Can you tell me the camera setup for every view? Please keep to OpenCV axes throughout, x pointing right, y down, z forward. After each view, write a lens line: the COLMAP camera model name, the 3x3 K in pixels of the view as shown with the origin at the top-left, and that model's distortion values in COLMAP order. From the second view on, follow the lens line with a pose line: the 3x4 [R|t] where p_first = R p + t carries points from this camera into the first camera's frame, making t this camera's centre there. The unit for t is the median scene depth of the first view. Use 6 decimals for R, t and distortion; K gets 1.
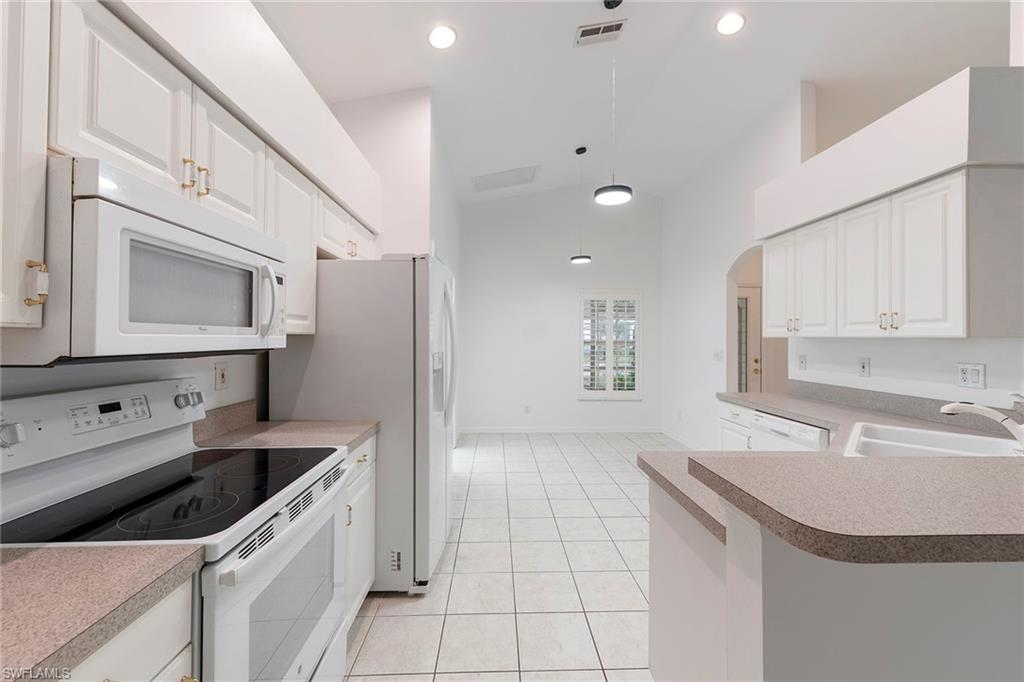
lens RADIAL K [[402.8, 0, 514.2], [0, 402.8, 337.3], [0, 0, 1]] dist [0.002584, 0.000037]
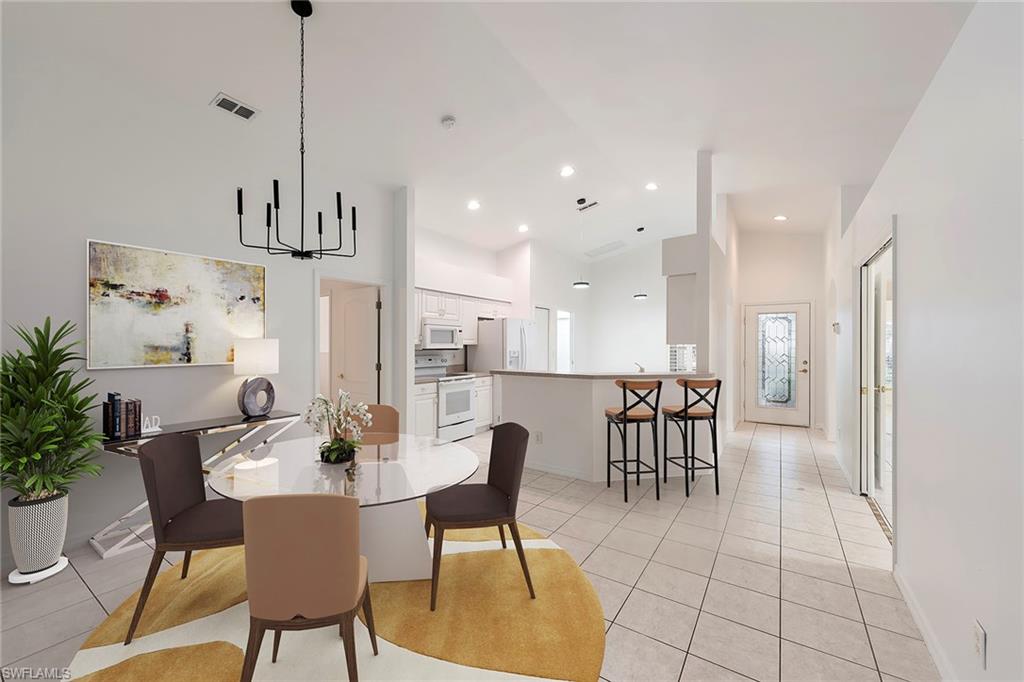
lens RADIAL K [[402.8, 0, 514.2], [0, 402.8, 337.3], [0, 0, 1]] dist [0.002584, 0.000037]
pose [[0.803018, -0.011262, -0.595848, 2.371285], [0.005070, 0.999914, -0.012067, -0.033276], [0.595933, 0.006669, 0.803007, -2.015147]]
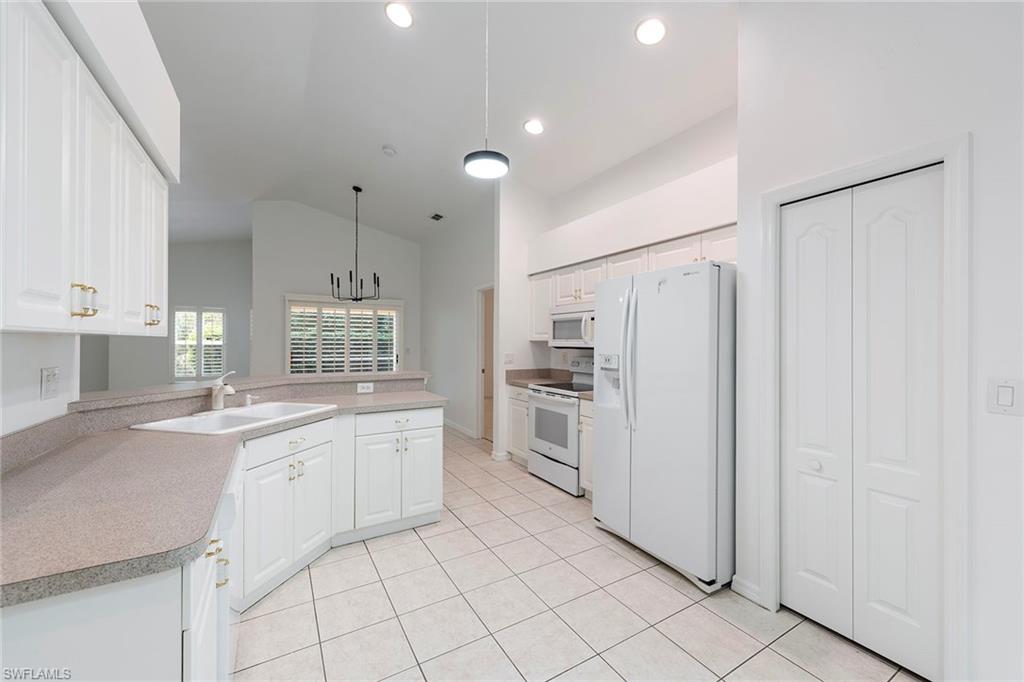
lens RADIAL K [[402.8, 0, 514.2], [0, 402.8, 337.3], [0, 0, 1]] dist [0.002584, 0.000037]
pose [[-0.881219, -0.006118, -0.472669, 1.024438], [0.003753, 0.999794, -0.019938, 0.013735], [0.472694, -0.019344, -0.881014, 3.116943]]
